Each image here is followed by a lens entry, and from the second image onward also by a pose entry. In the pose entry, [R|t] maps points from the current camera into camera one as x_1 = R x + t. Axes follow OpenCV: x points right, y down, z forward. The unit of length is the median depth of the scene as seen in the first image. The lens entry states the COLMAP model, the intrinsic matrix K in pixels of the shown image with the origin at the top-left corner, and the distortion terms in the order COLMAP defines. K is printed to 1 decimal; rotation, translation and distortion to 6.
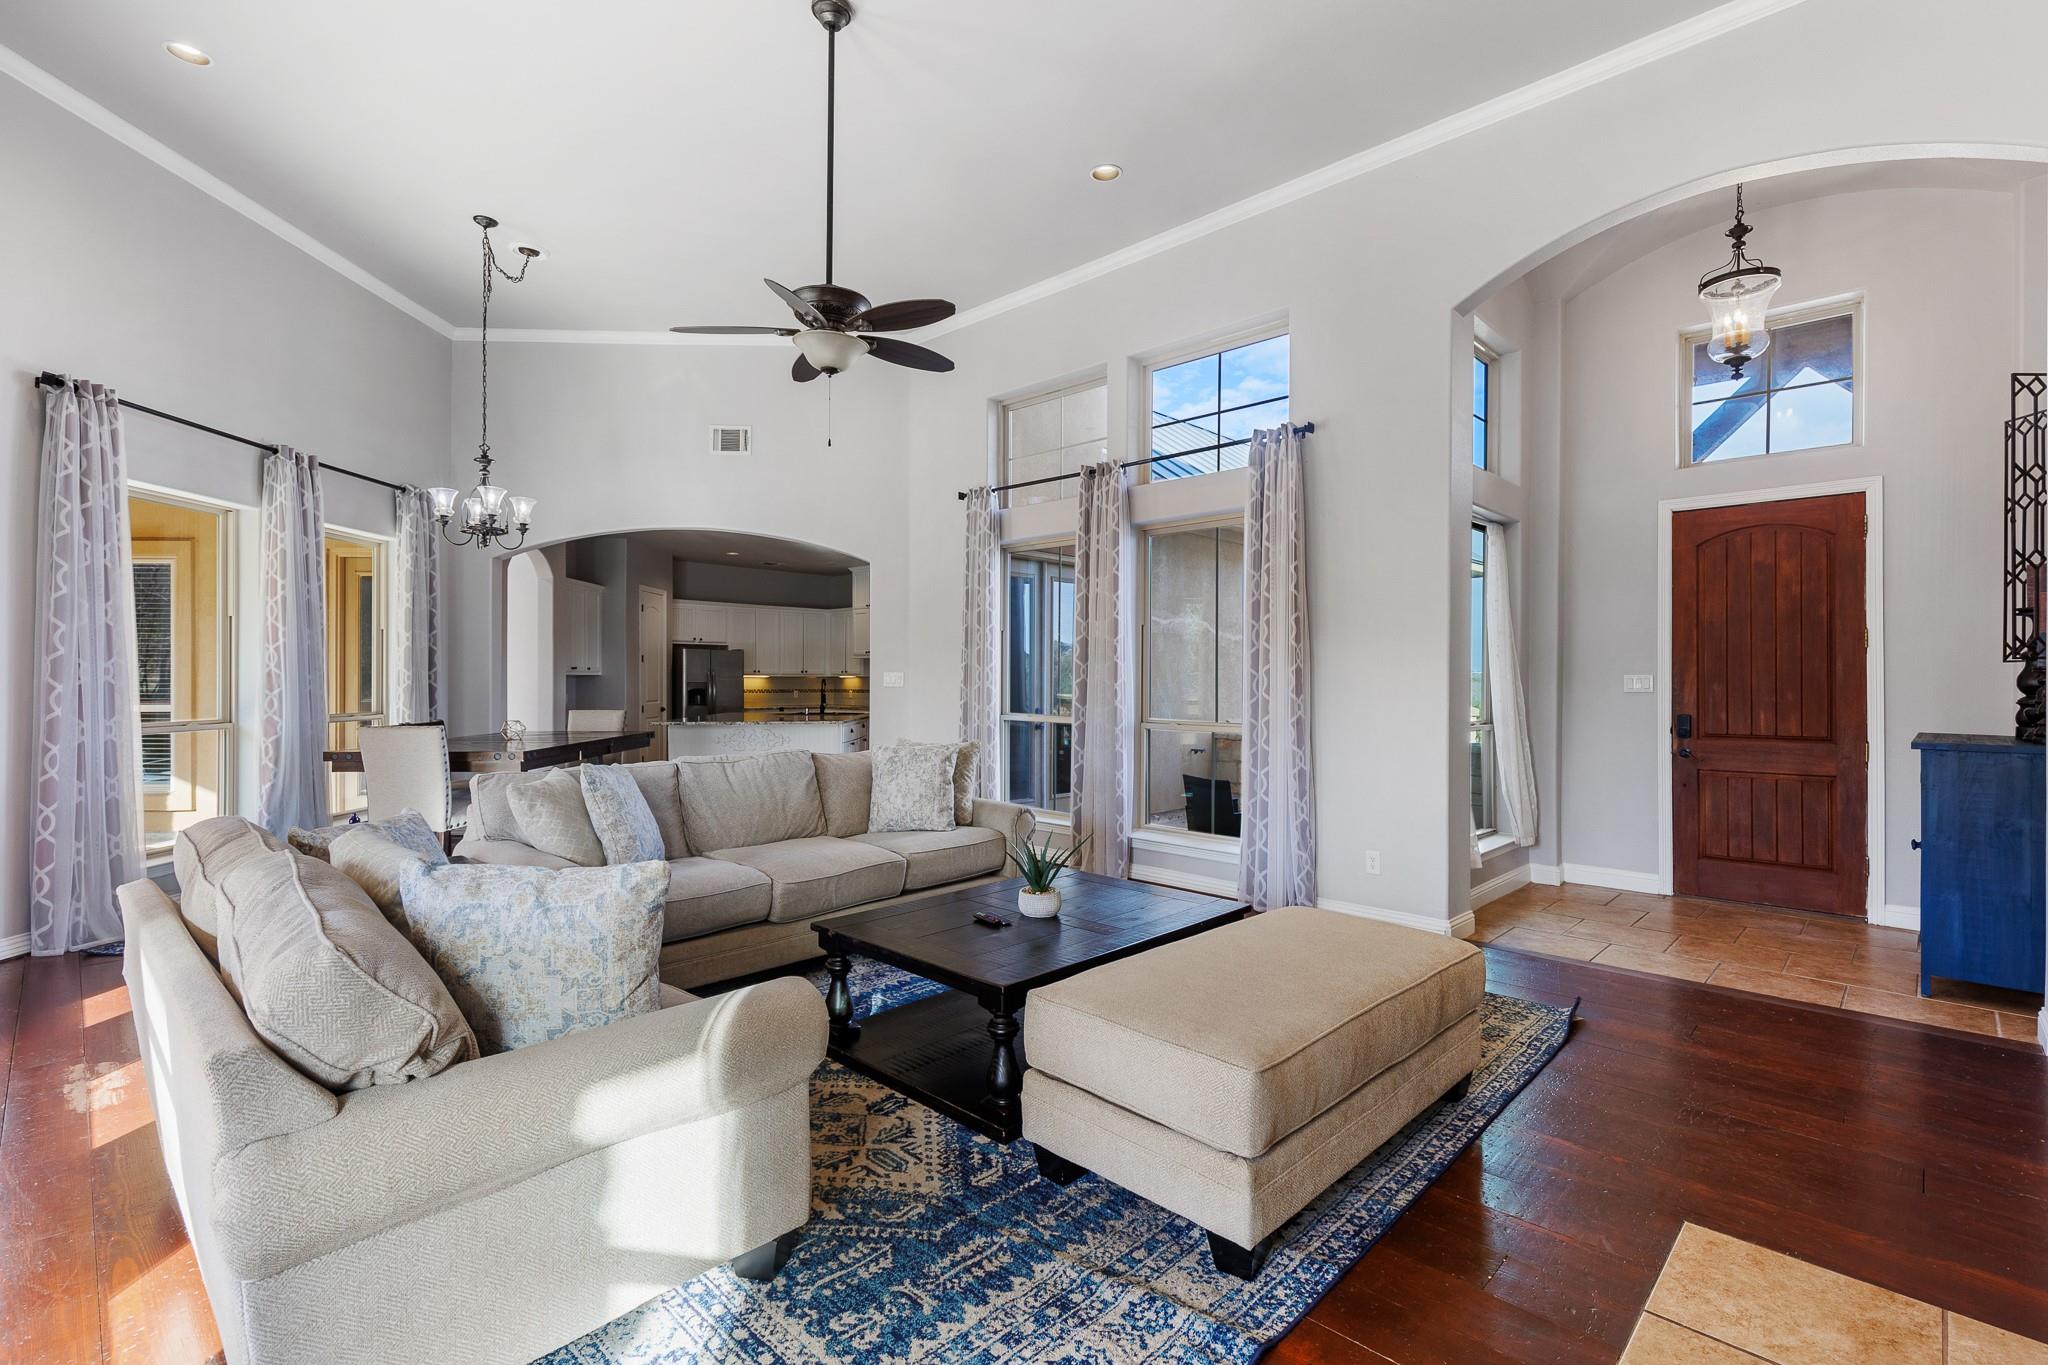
lens RADIAL K [[935.5, 0, 1045.8], [0, 935.5, 684.9], [0, 0, 1]] dist [0.006392, -0.002293]
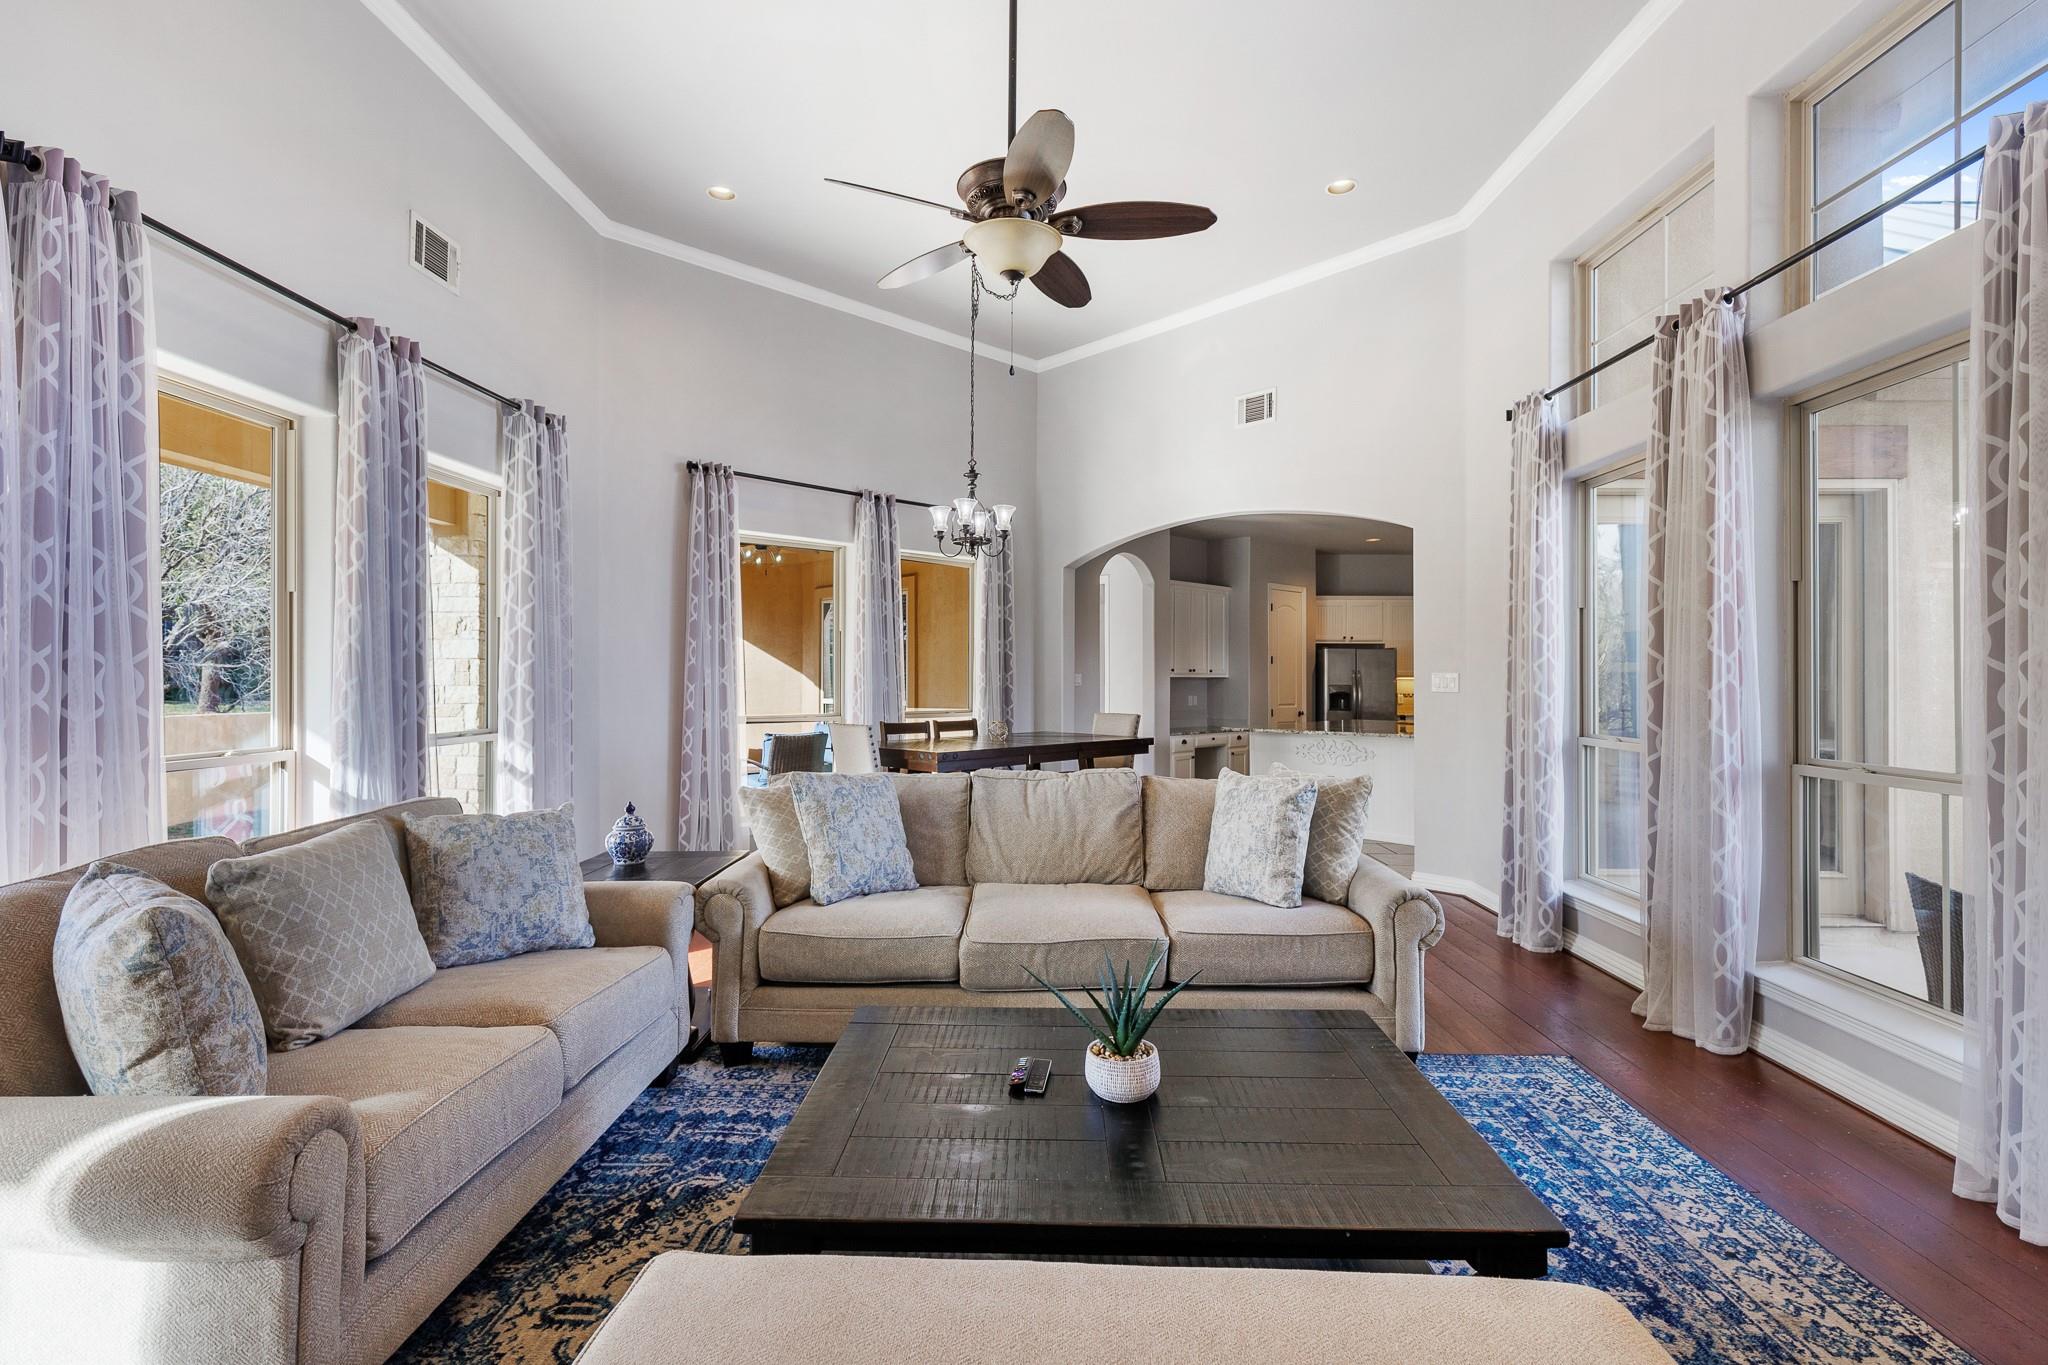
lens RADIAL K [[935.5, 0, 1029.8], [0, 935.5, 678.0], [0, 0, 1]] dist [0.006392, -0.002293]
pose [[0.663213, -0.000850, -0.748431, 0.241041], [-0.005759, 0.999964, -0.006239, -0.003911], [0.748409, 0.008447, 0.663184, 0.355333]]
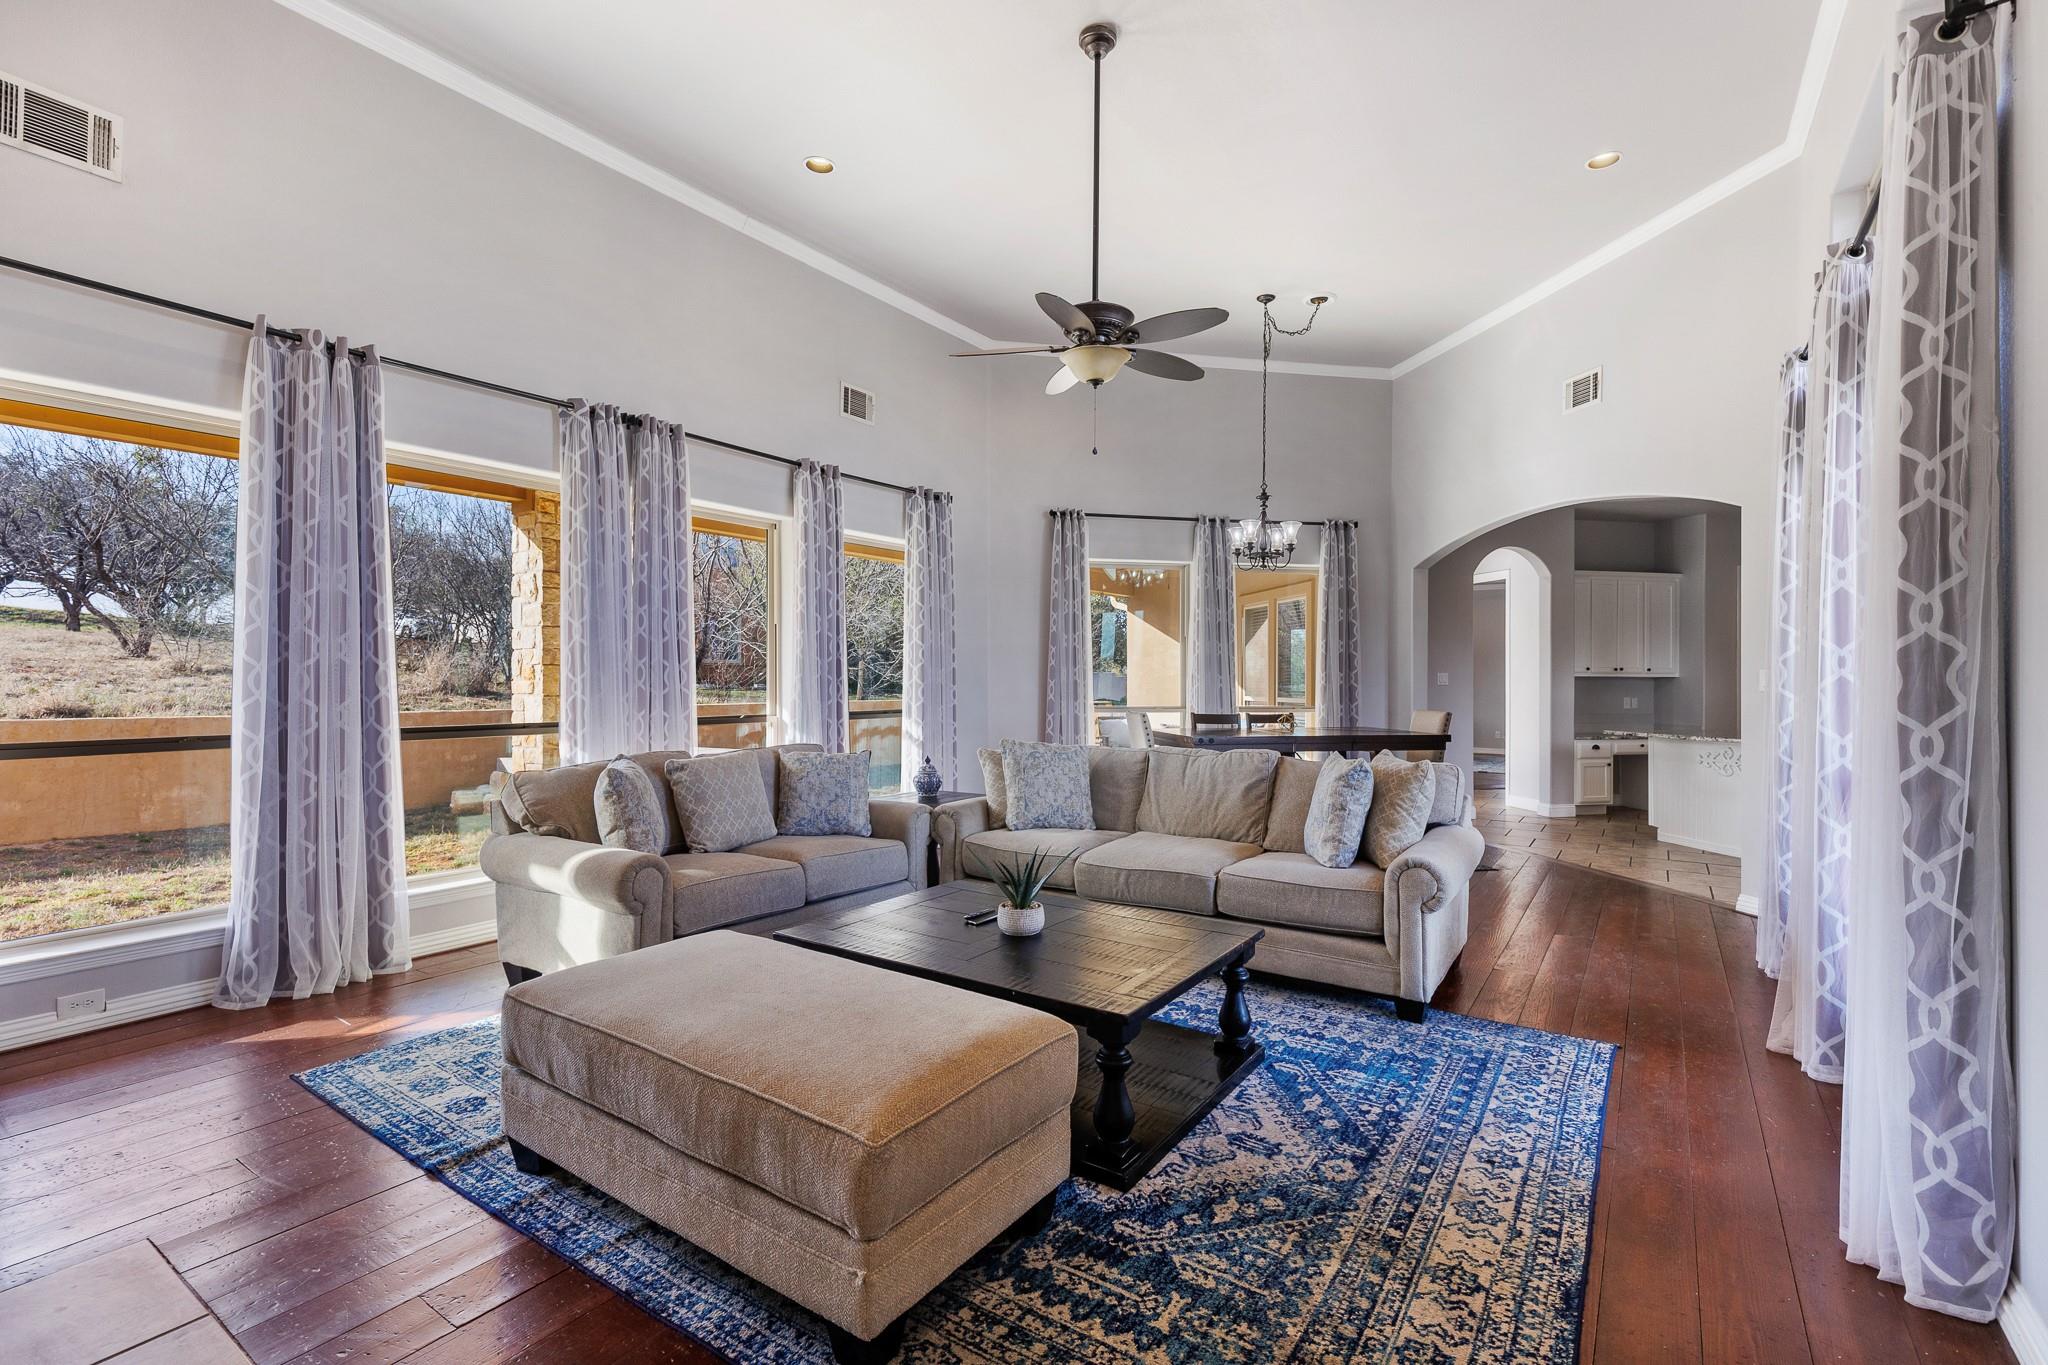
lens RADIAL K [[935.5, 0, 1036.0], [0, 935.5, 685.0], [0, 0, 1]] dist [0.006392, -0.002293]
pose [[0.149843, 0.005675, -0.988694, 0.557804], [-0.010842, 0.999933, 0.004096, -0.000137], [0.988650, 0.010106, 0.149894, 0.543017]]
